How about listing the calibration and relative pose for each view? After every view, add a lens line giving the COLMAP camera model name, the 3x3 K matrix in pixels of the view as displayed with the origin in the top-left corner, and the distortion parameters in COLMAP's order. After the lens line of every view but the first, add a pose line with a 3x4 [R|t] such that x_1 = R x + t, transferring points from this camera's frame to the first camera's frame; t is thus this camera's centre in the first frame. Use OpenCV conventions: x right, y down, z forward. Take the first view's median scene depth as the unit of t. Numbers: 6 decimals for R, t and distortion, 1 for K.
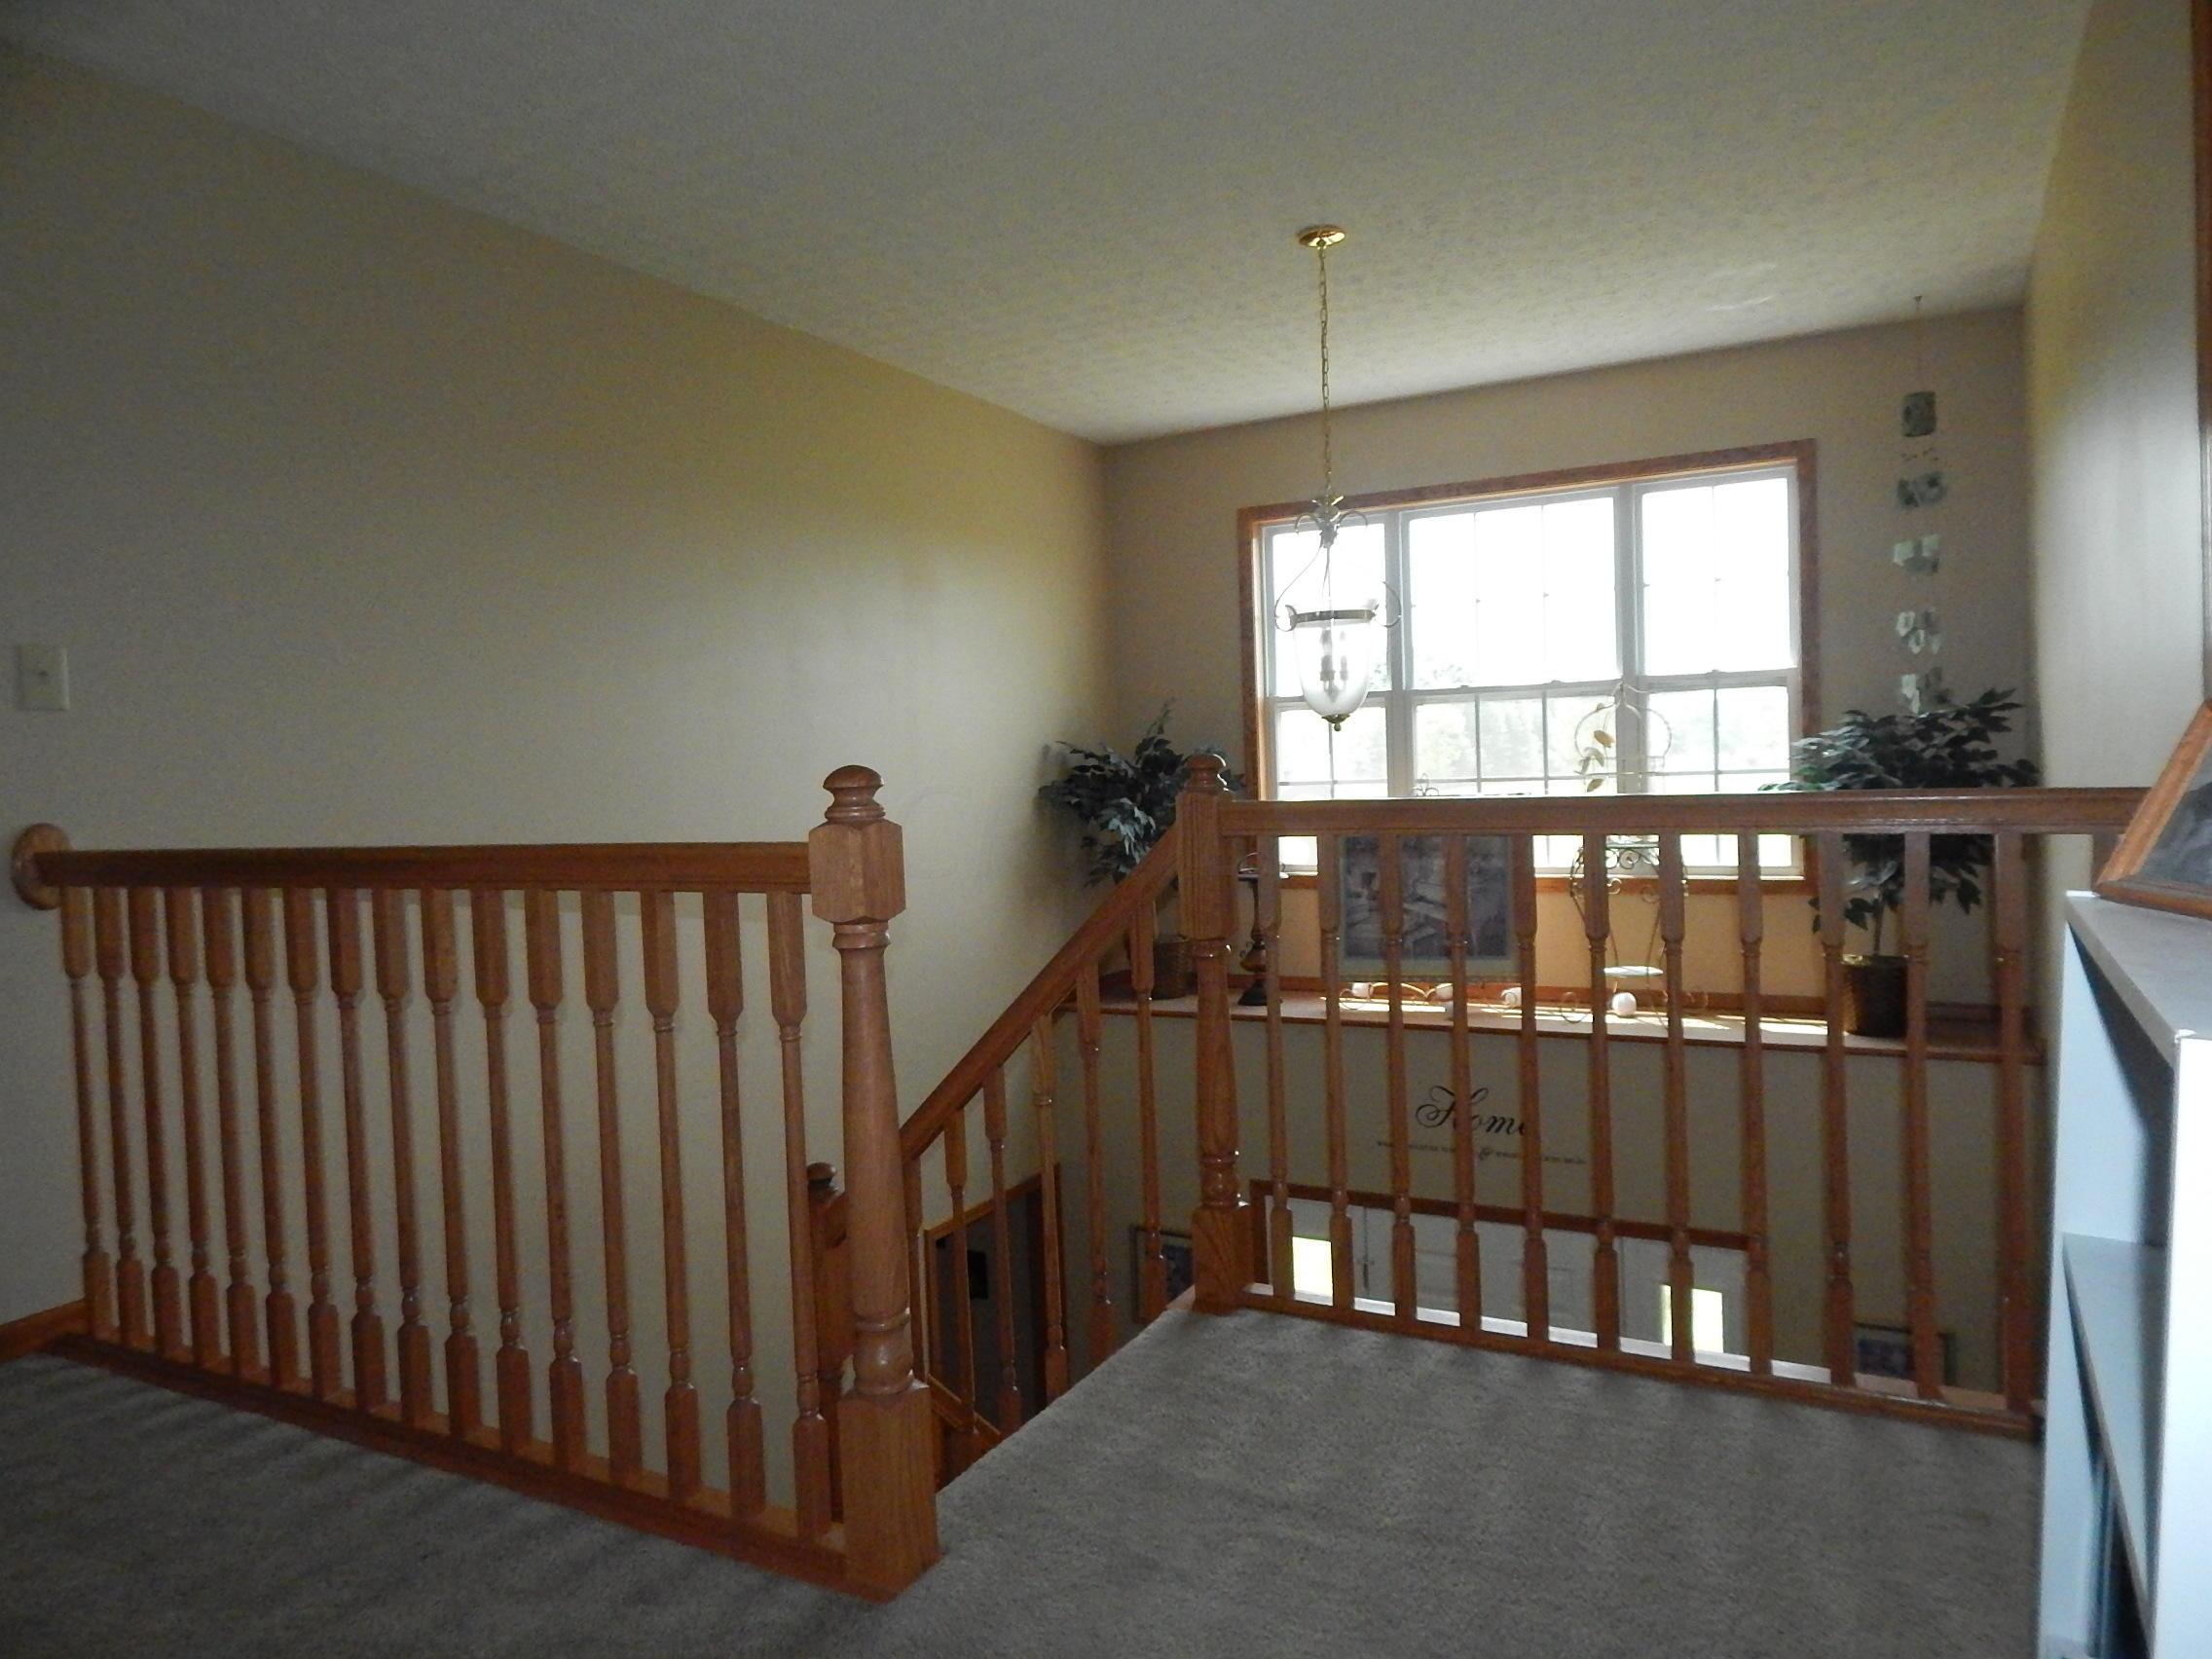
lens RADIAL K [[1451.9, 0, 1108.3], [0, 1451.9, 823.6], [0, 0, 1]] dist [0.008994, -0.007605]
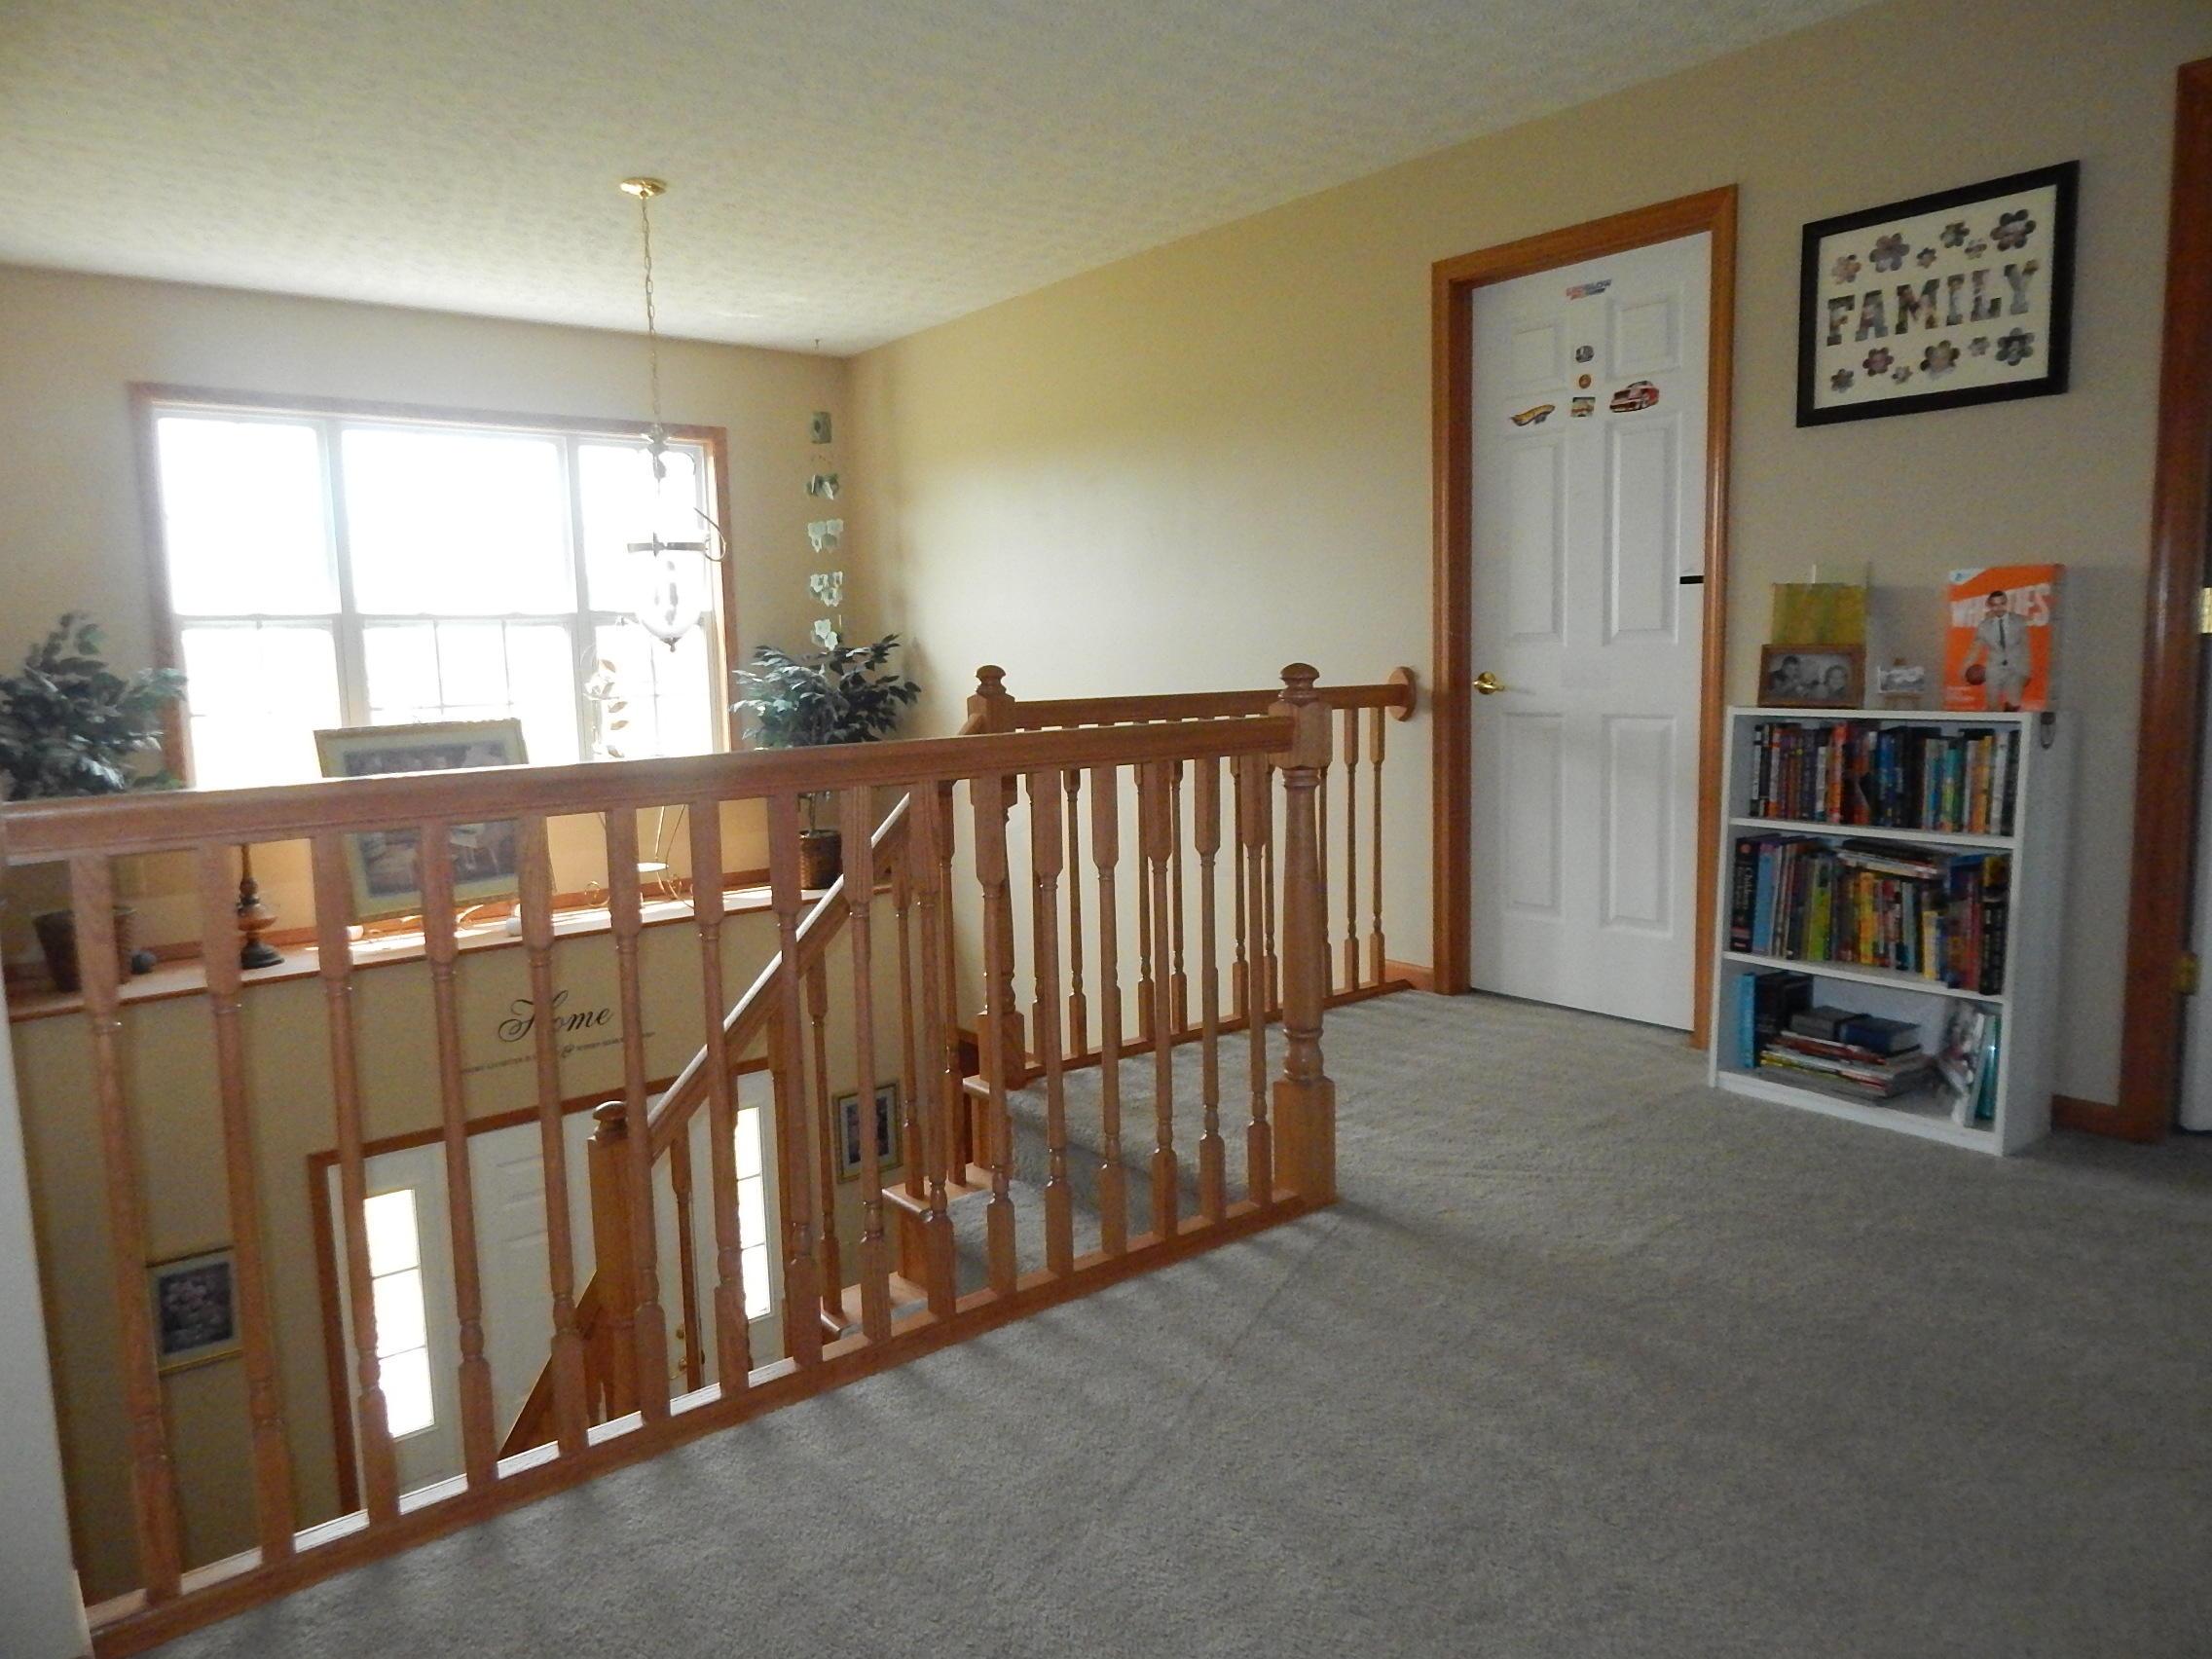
lens RADIAL K [[1451.9, 0, 1109.3], [0, 1451.9, 827.9], [0, 0, 1]] dist [0.008994, -0.007605]
pose [[0.397925, -0.088341, 0.913155, -0.541260], [0.051000, 0.995944, 0.074126, 0.002877], [-0.915999, 0.017074, 0.400816, 0.194626]]
